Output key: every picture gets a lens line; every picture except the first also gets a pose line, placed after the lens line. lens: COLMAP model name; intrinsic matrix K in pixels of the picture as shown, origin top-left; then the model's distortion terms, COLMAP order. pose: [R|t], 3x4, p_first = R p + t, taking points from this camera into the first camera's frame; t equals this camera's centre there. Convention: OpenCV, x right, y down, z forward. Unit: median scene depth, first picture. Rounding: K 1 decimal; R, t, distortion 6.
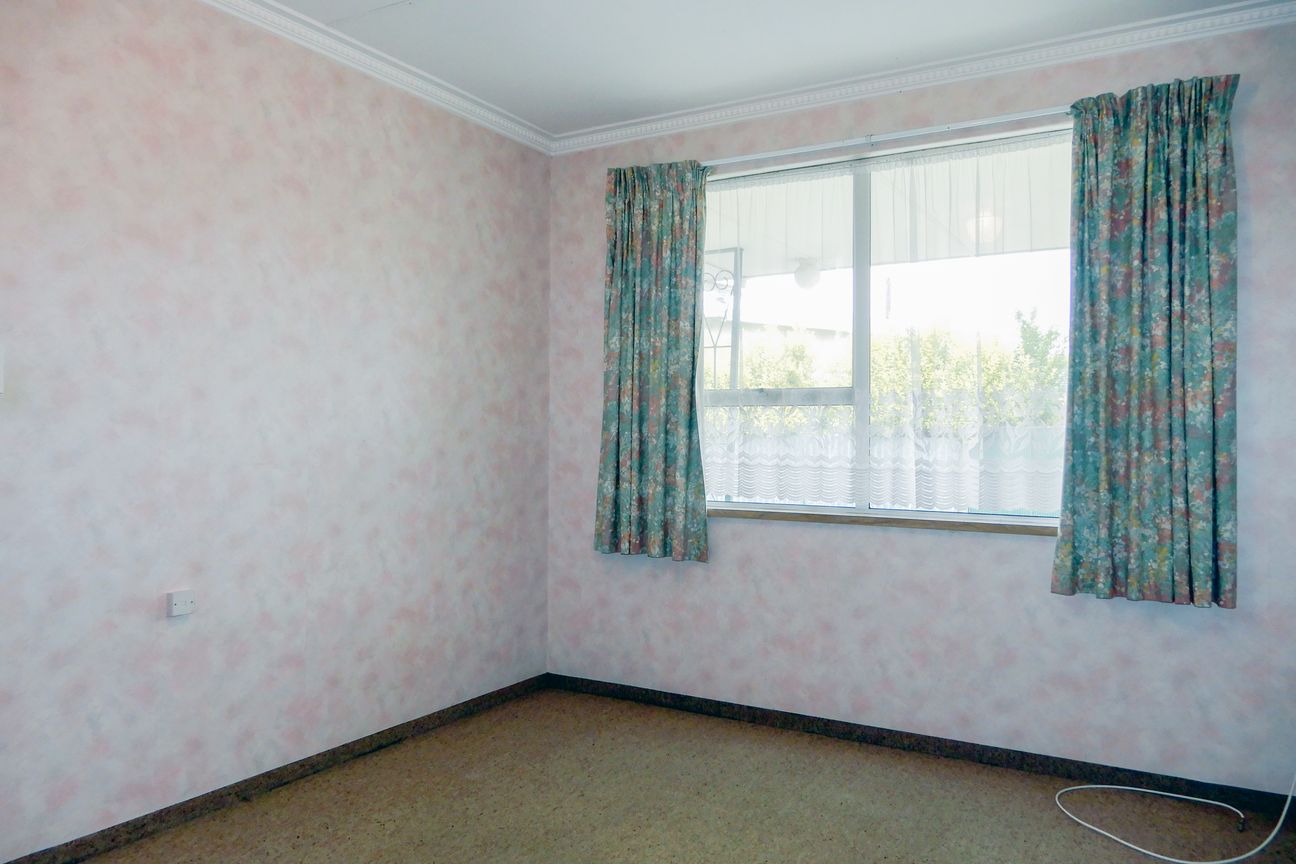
lens RADIAL K [[949.6, 0, 648.0], [0, 949.6, 432.0], [0, 0, 1]] dist [-0.001827, 0.002474]
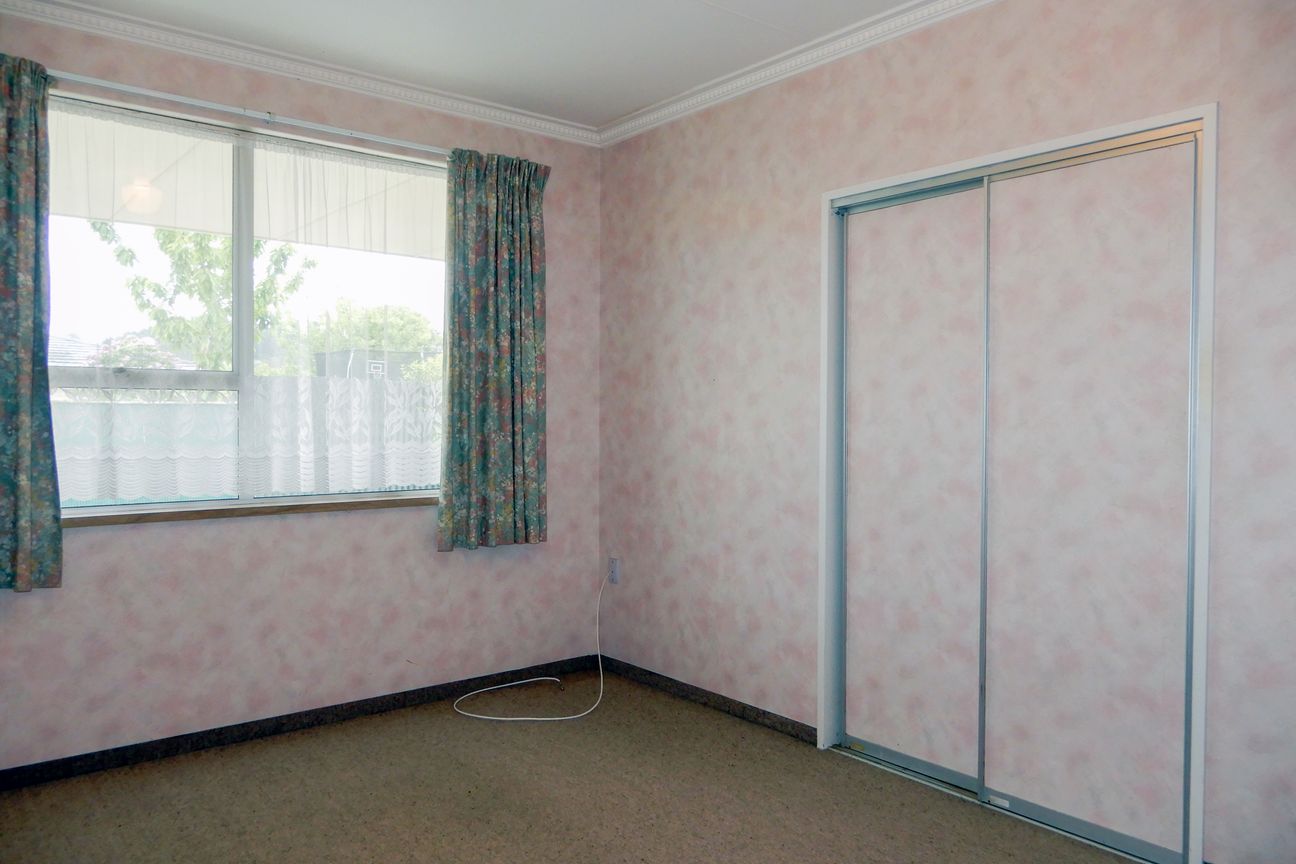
lens RADIAL K [[917.4, 0, 646.0], [0, 917.4, 445.0], [0, 0, 1]] dist [0.001347, -0.003317]
pose [[0.352764, -0.034096, 0.935091, -0.558483], [-0.001702, 0.999311, 0.037080, -0.010314], [-0.935711, -0.014672, 0.352462, 0.332087]]
